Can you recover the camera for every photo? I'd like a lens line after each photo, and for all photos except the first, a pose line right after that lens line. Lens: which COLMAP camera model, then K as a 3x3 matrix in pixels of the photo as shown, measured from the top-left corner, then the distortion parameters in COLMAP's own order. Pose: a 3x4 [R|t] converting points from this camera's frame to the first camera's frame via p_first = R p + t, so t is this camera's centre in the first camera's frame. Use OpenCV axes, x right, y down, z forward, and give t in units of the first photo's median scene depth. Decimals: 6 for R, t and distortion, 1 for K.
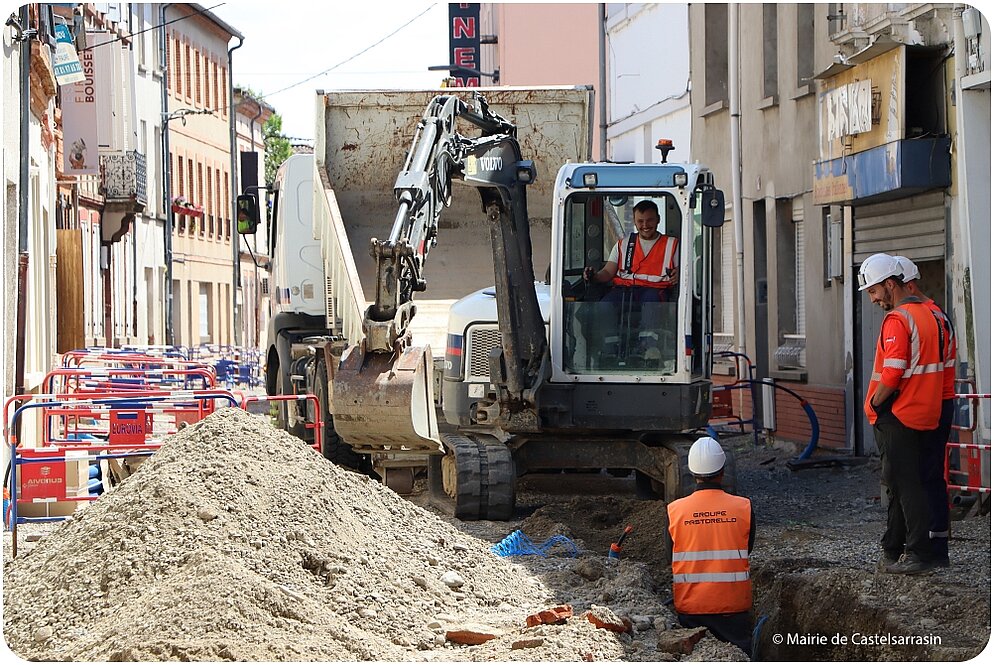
lens RADIAL K [[4277.1, 0, 497.0], [0, 4277.1, 332.5], [0, 0, 1]] dist [1.386040, 4.035738]
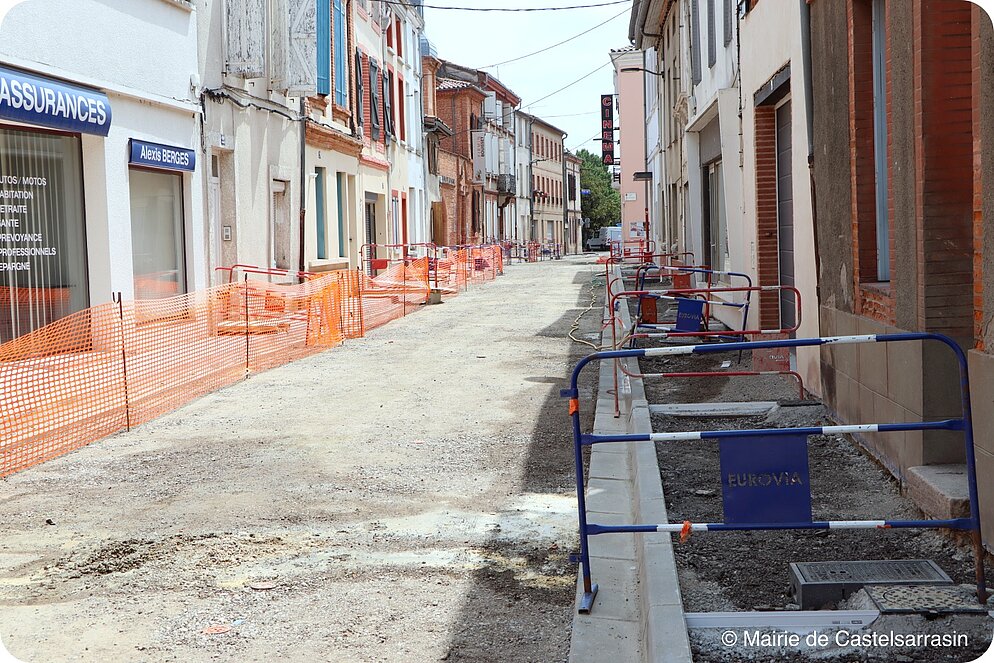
lens RADIAL K [[1402.5, 0, 497.0], [0, 1402.5, 331.5], [0, 0, 1]] dist [0.024120, 0.481357]
pose [[0.989099, 0.000883, -0.147253, 0.053296], [0.009004, 0.997748, 0.066466, -0.000739], [0.146980, -0.067068, 0.986863, 0.118704]]
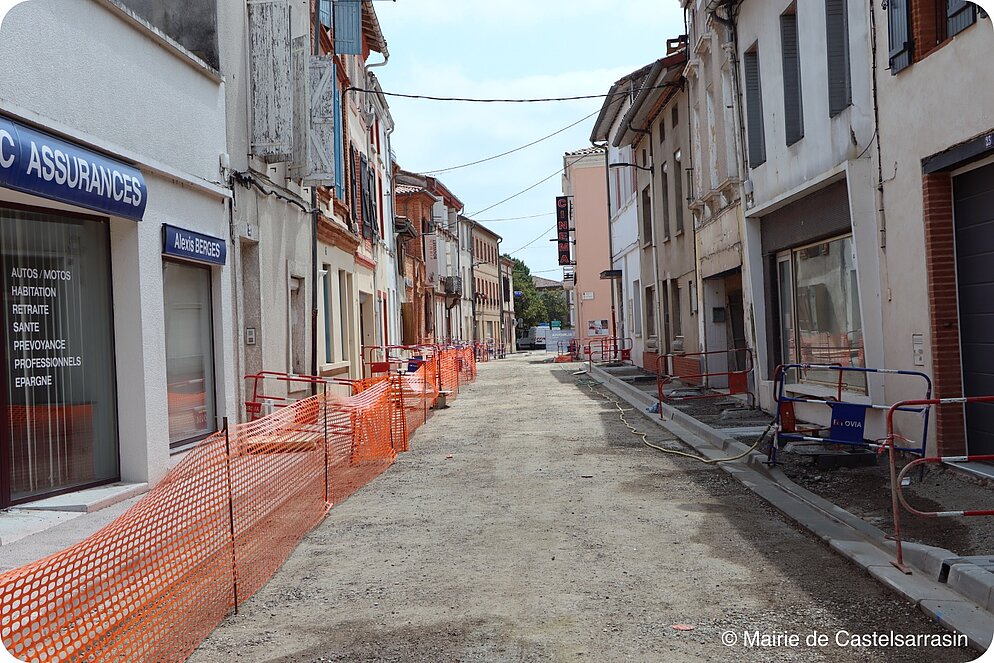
lens RADIAL K [[1312.9, 0, 497.0], [0, 1312.9, 331.5], [0, 0, 1]] dist [-0.004886, 0.418774]
pose [[0.996234, -0.026588, -0.082525, 0.017697], [0.026309, 0.999644, -0.004463, -0.000787], [0.082614, 0.002275, 0.996579, 0.167140]]
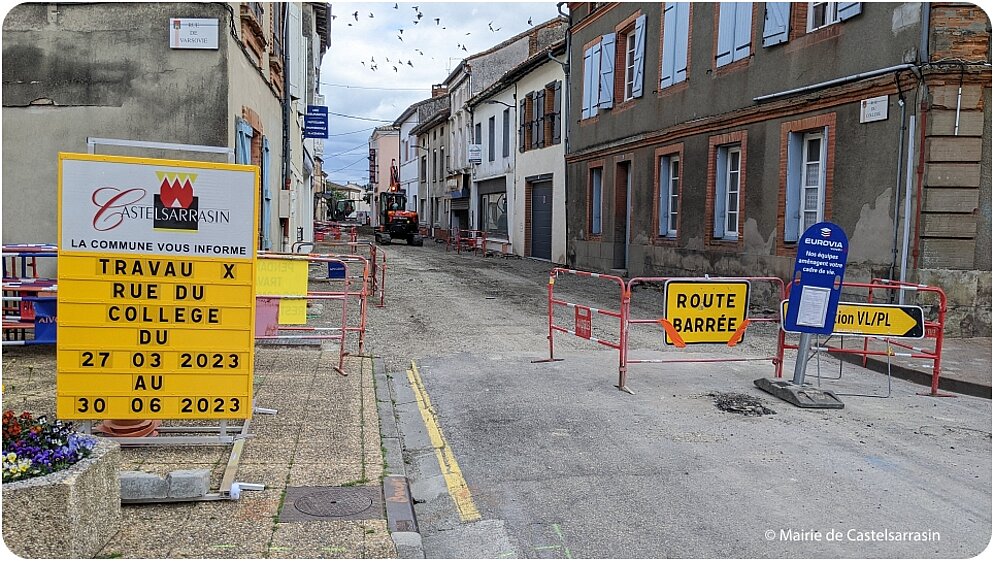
lens RADIAL K [[793.9, 0, 497.0], [0, 793.9, 280.5], [0, 0, 1]] dist [0.115336, -0.000773]
pose [[0.984809, 0.026991, 0.171530, -0.022025], [-0.039546, 0.996748, 0.070203, 0.001401], [-0.169078, -0.075920, 0.982674, -0.053058]]
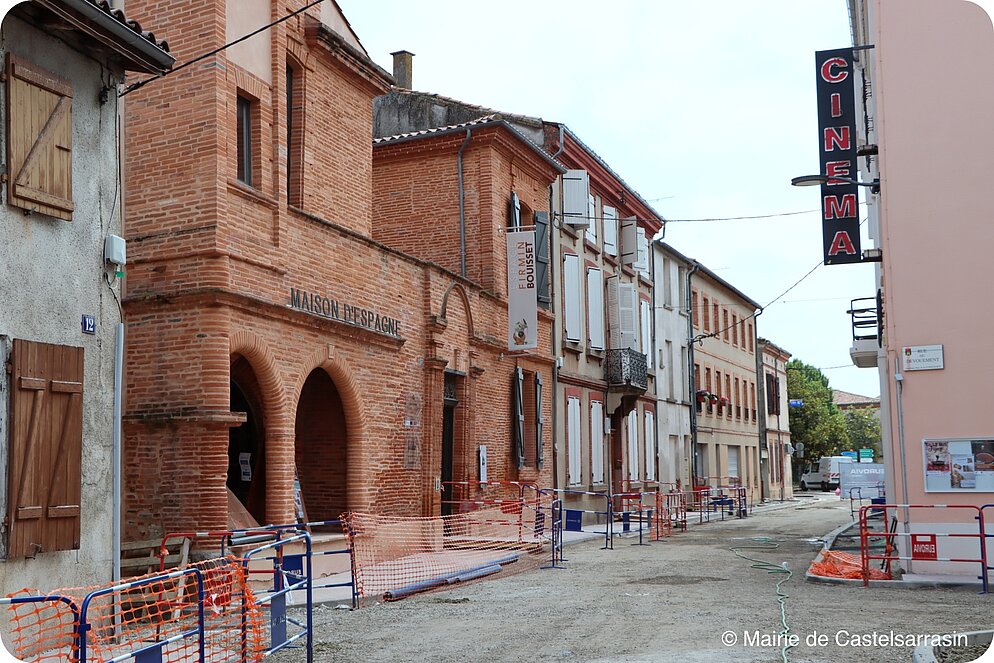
lens RADIAL K [[1358.3, 0, 497.0], [0, 1358.3, 331.5], [0, 0, 1]] dist [0.035226, 0.086094]
pose [[0.953592, -0.034654, -0.299101, 0.007775], [0.004803, 0.994979, -0.099964, -0.005062], [0.301063, 0.093888, 0.948971, 0.723818]]
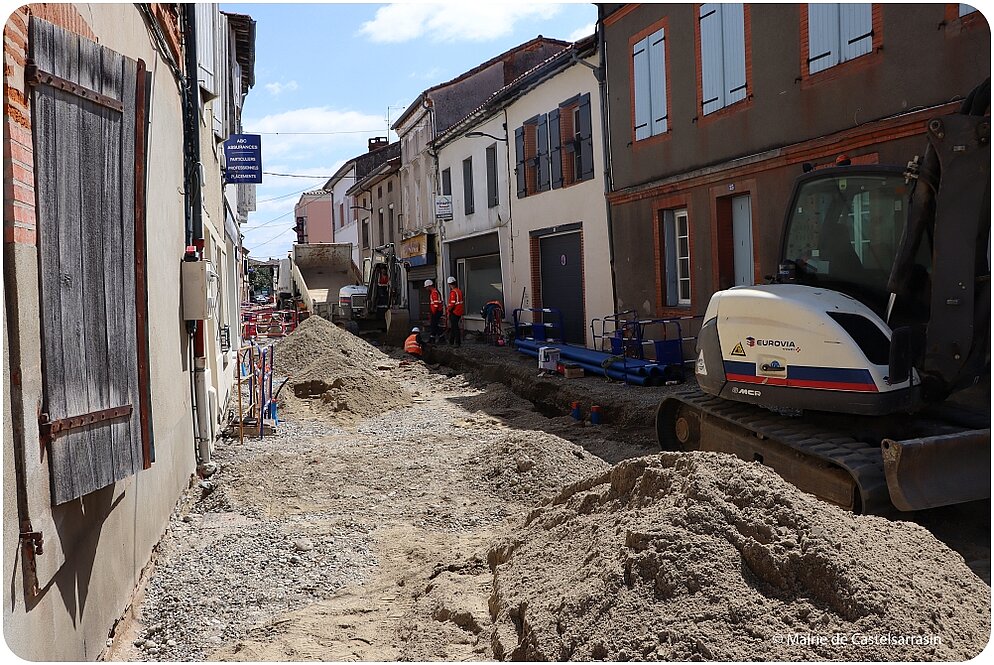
lens RADIAL K [[824.2, 0, 497.0], [0, 824.2, 332.5], [0, 0, 1]] dist [-0.187472, 0.164510]
pose [[0.966651, -0.026372, 0.254736, -0.030148], [0.014367, 0.998702, 0.048873, -0.000727], [-0.255694, -0.043583, 0.965775, 0.054245]]
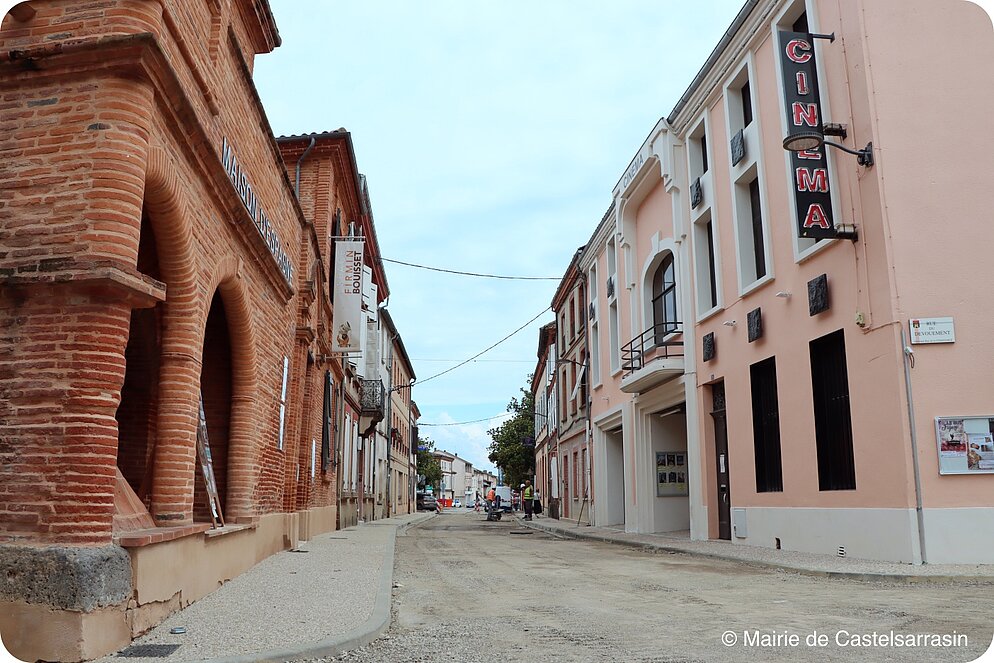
lens RADIAL K [[824.2, 0, 497.0], [0, 824.2, 331.5], [0, 0, 1]] dist [-0.187472, 0.164510]
pose [[0.996923, 0.028988, 0.072826, -0.078681], [-0.013729, 0.979315, -0.201876, 0.003866], [-0.077171, 0.200256, 0.976700, 0.860766]]
